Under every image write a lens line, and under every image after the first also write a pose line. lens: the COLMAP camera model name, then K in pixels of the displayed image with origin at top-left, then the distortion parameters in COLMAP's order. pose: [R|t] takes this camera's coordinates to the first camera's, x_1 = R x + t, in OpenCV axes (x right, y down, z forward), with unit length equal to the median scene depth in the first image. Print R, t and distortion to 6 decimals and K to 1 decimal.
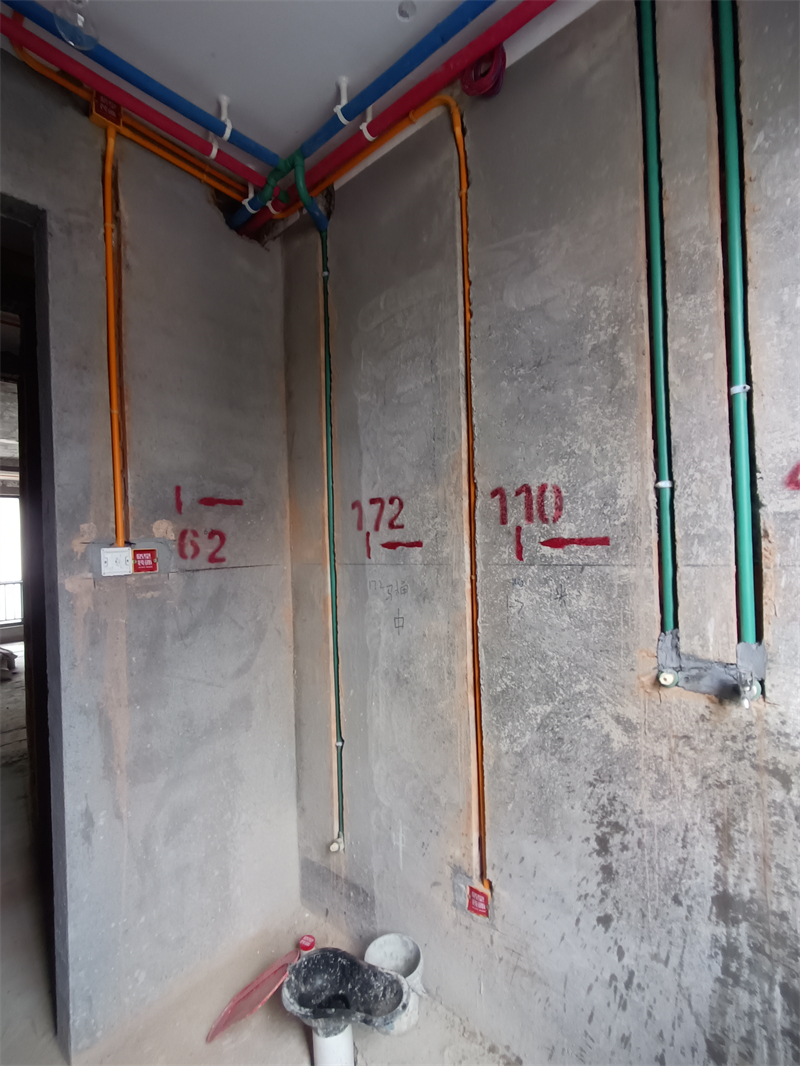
lens RADIAL K [[492.5, 0, 409.8], [0, 492.5, 540.3], [0, 0, 1]] dist [-0.003905, 0.001288]
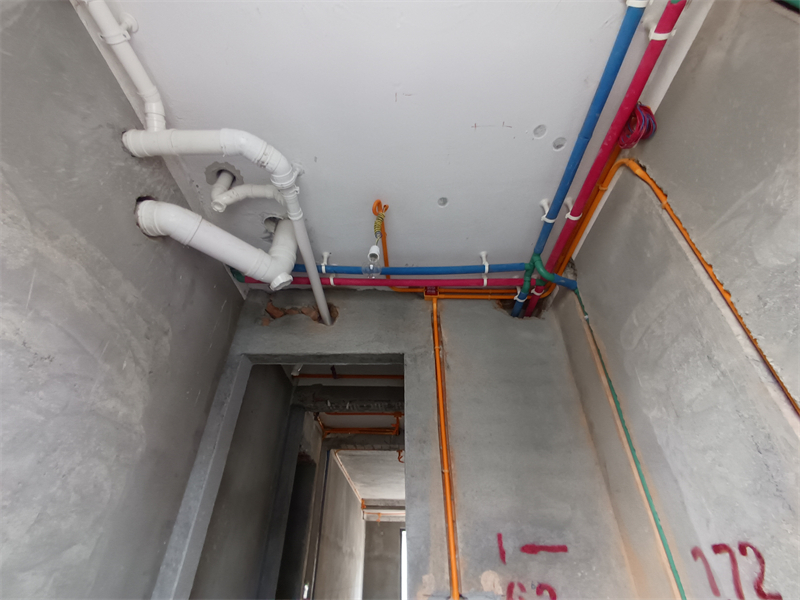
lens RADIAL K [[369.6, 0, 396.6], [0, 369.6, 301.0], [0, 0, 1]] dist [-0.003905, 0.001288]
pose [[0.631329, -0.430915, -0.644775, 0.159163], [-0.027159, 0.818621, -0.573692, -0.059433], [0.775039, 0.379700, 0.505116, 0.216823]]
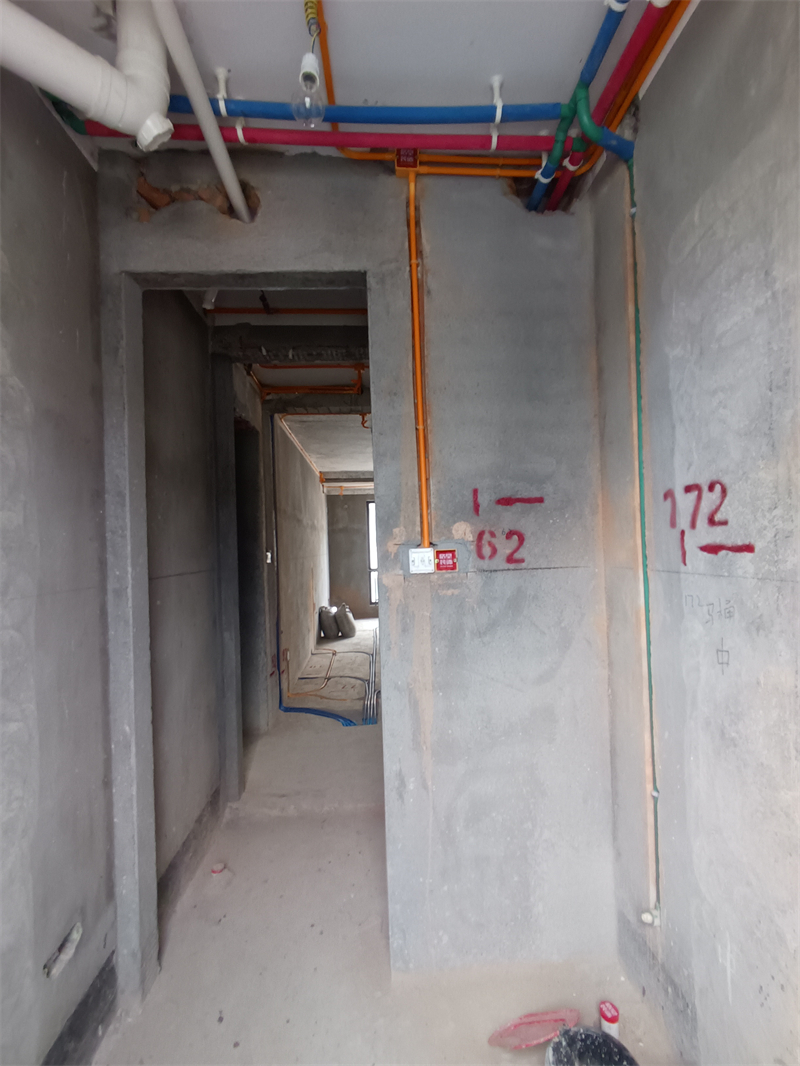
lens RADIAL K [[492.5, 0, 404.8], [0, 492.5, 538.9], [0, 0, 1]] dist [-0.003905, 0.001288]
pose [[0.694587, -0.000371, -0.719408, 0.182326], [0.014166, 0.999813, 0.013162, -0.021846], [0.719269, -0.019333, 0.694463, 0.190418]]
